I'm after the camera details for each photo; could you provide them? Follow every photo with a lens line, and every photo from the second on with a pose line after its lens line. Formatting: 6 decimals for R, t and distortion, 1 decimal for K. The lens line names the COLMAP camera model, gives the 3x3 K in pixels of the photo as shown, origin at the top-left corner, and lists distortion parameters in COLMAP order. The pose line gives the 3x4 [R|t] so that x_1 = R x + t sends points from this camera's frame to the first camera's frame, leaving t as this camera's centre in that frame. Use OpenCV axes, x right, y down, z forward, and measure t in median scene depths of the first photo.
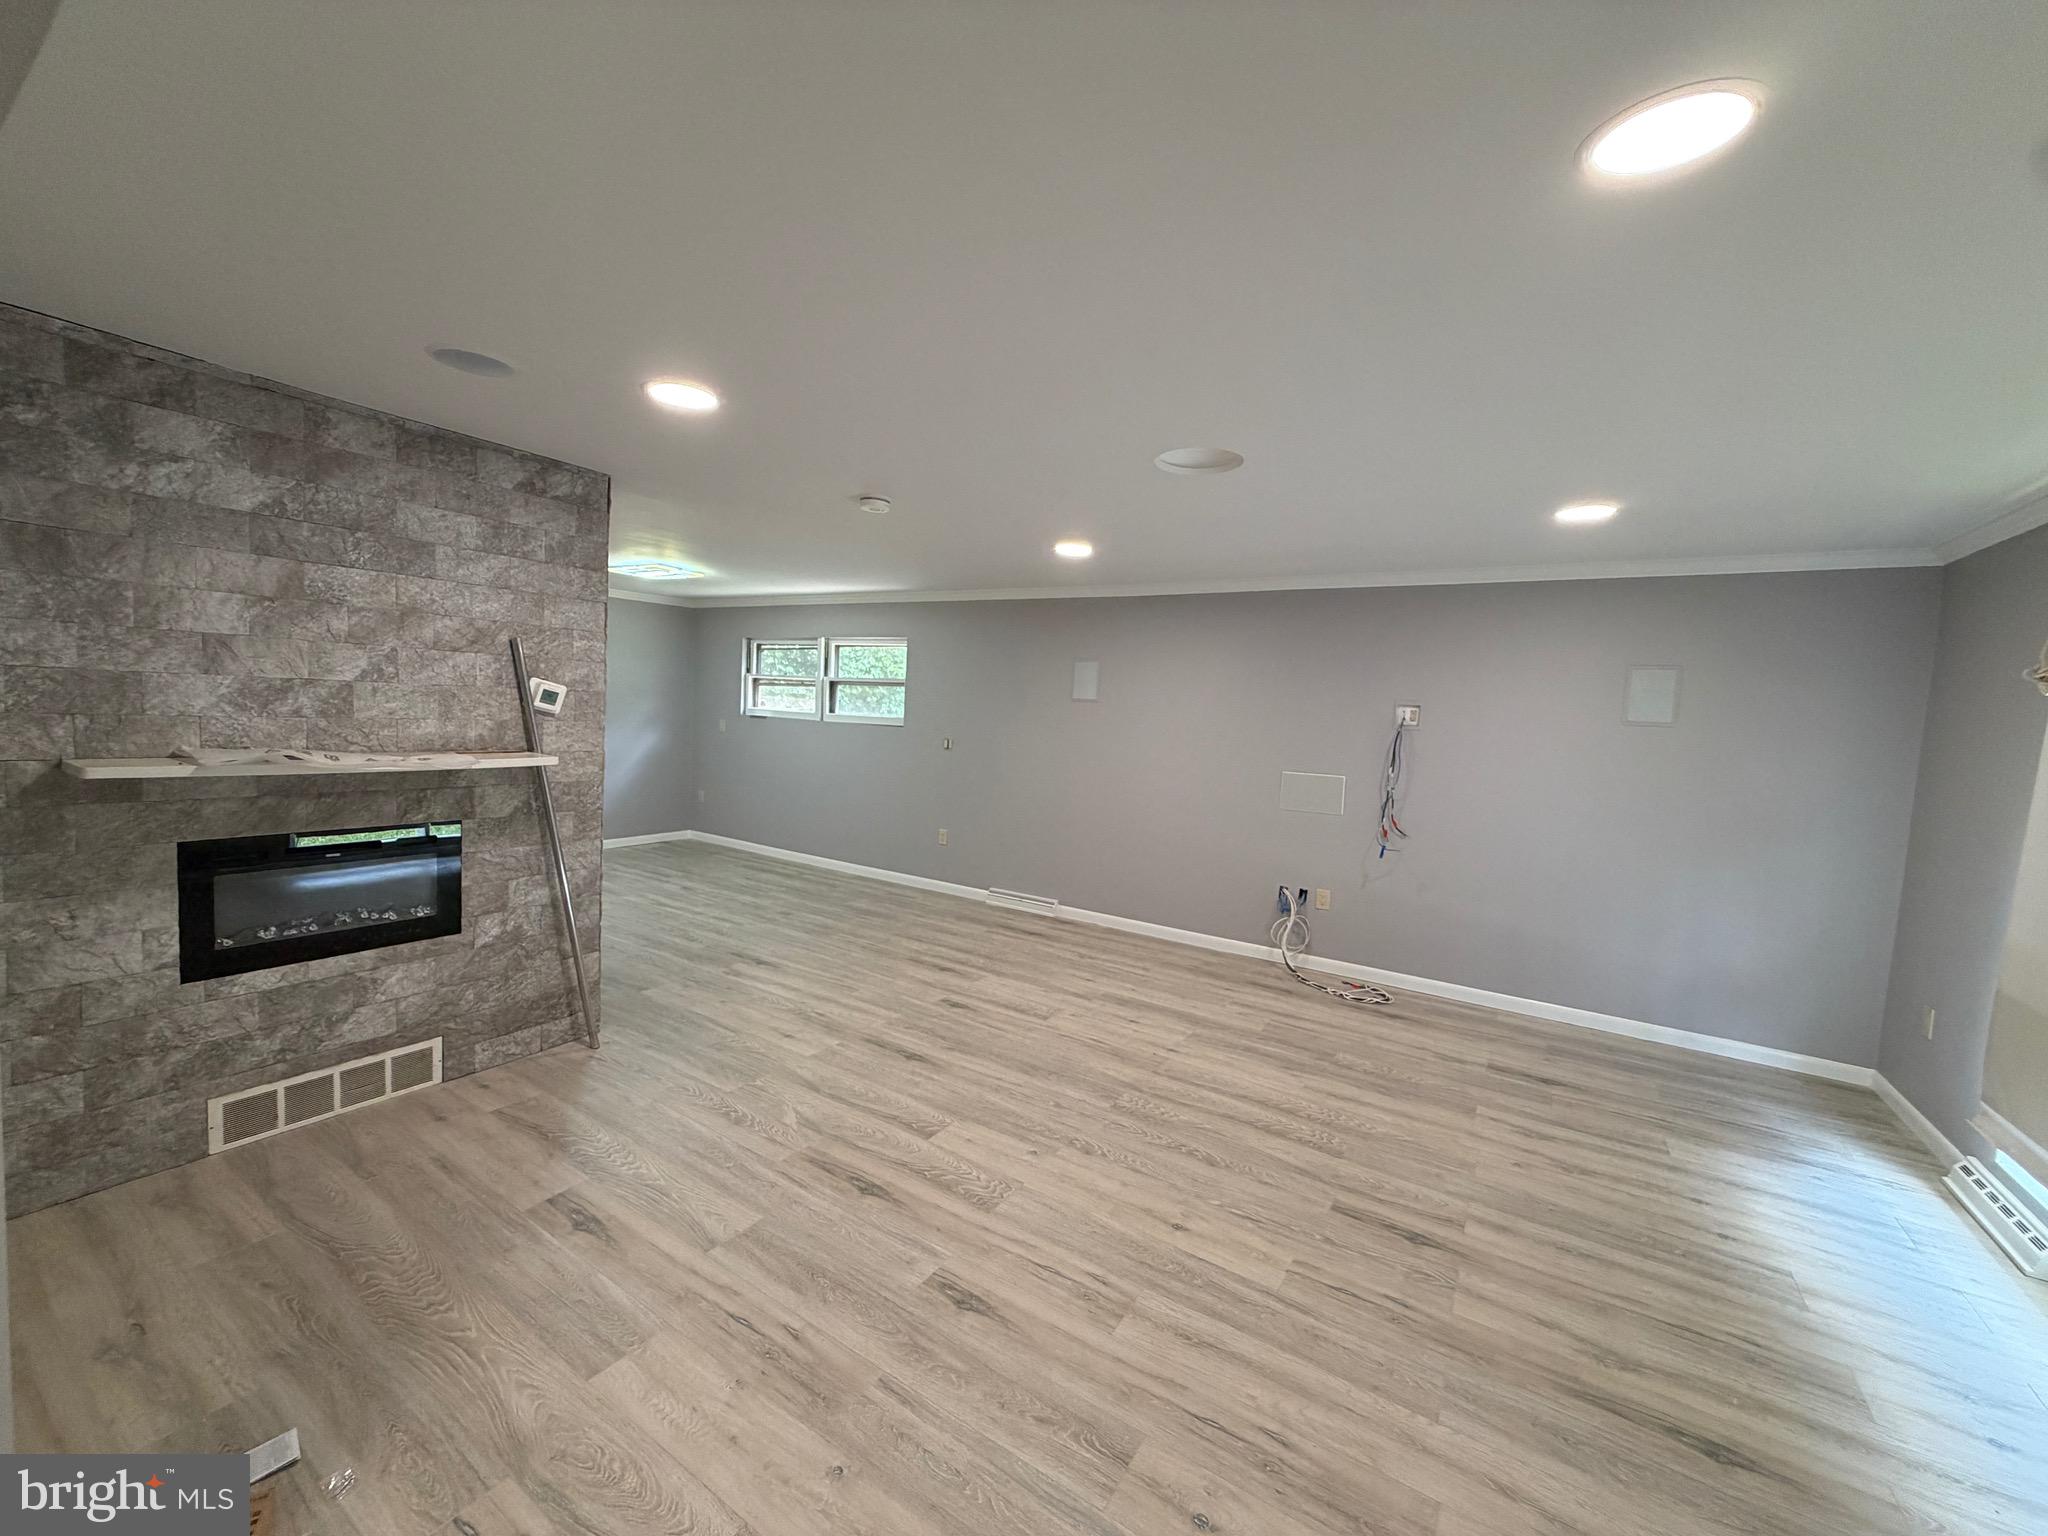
lens RADIAL K [[815.6, 0, 1015.1], [0, 815.6, 766.7], [0, 0, 1]] dist [-0.000076, 0.000103]
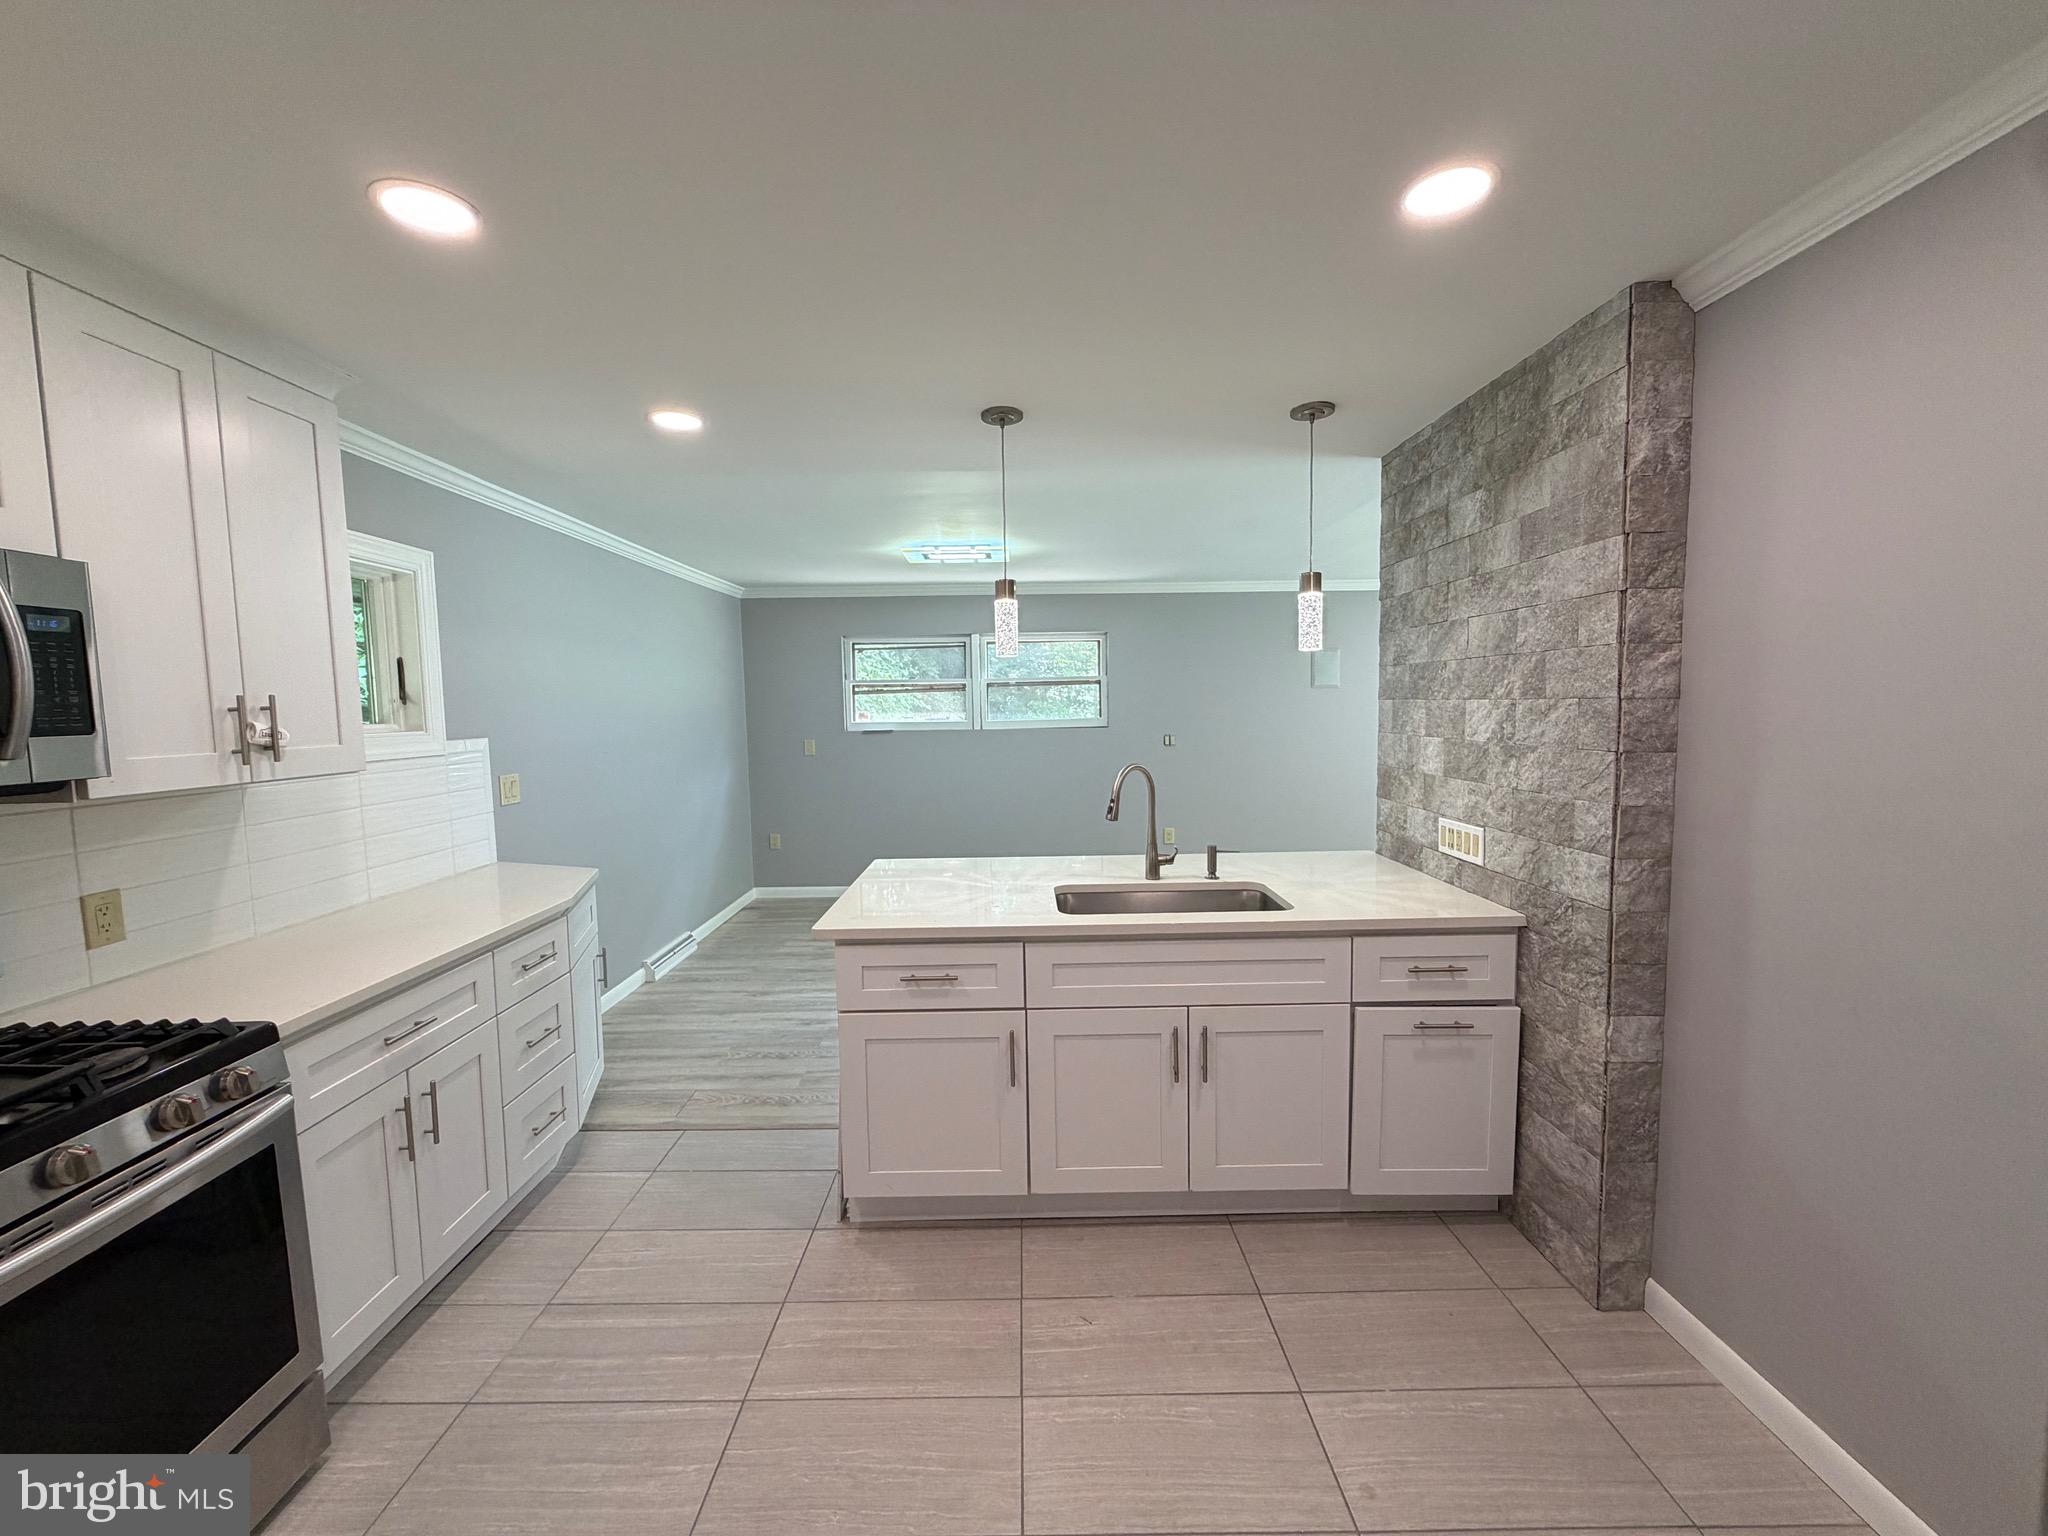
lens RADIAL K [[815.6, 0, 1015.1], [0, 815.6, 766.7], [0, 0, 1]] dist [-0.000076, 0.000103]
pose [[0.838019, -0.108104, 0.534824, -1.683384], [0.100768, 0.993979, 0.043020, -0.126619], [-0.536255, 0.017841, 0.843867, 0.613508]]
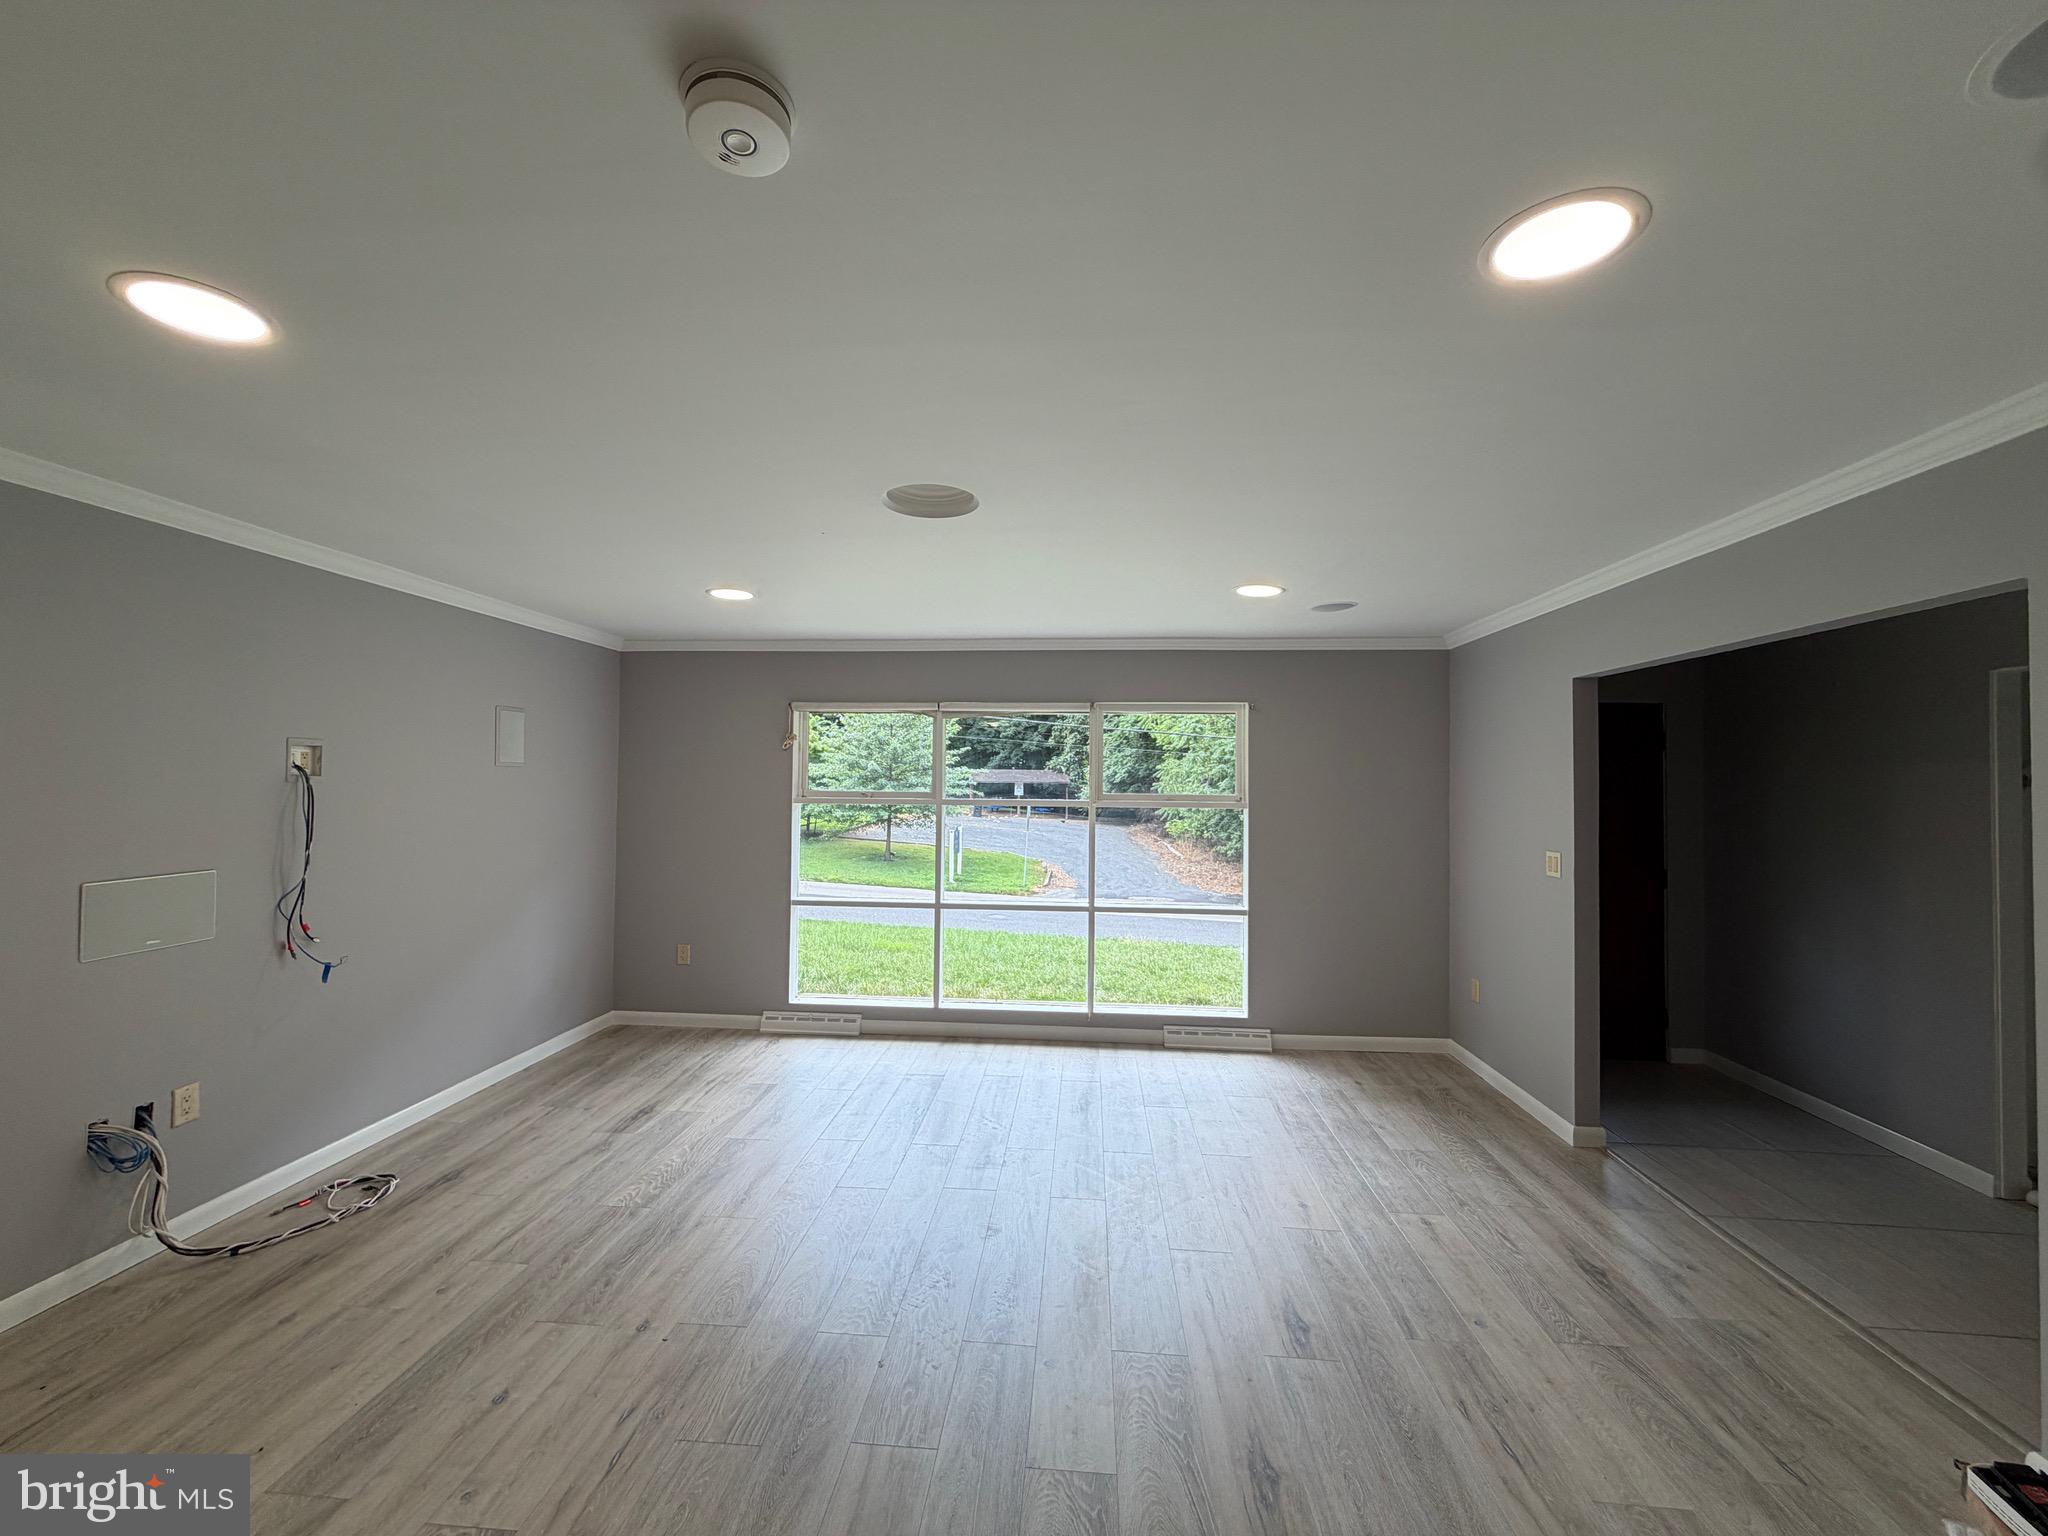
lens RADIAL K [[815.6, 0, 1015.1], [0, 815.6, 766.7], [0, 0, 1]] dist [-0.000076, 0.000103]
pose [[-0.466665, -0.038465, 0.883597, -0.585684], [0.028681, 0.997870, 0.058588, -0.127520], [-0.883969, 0.052684, -0.464568, 1.277838]]
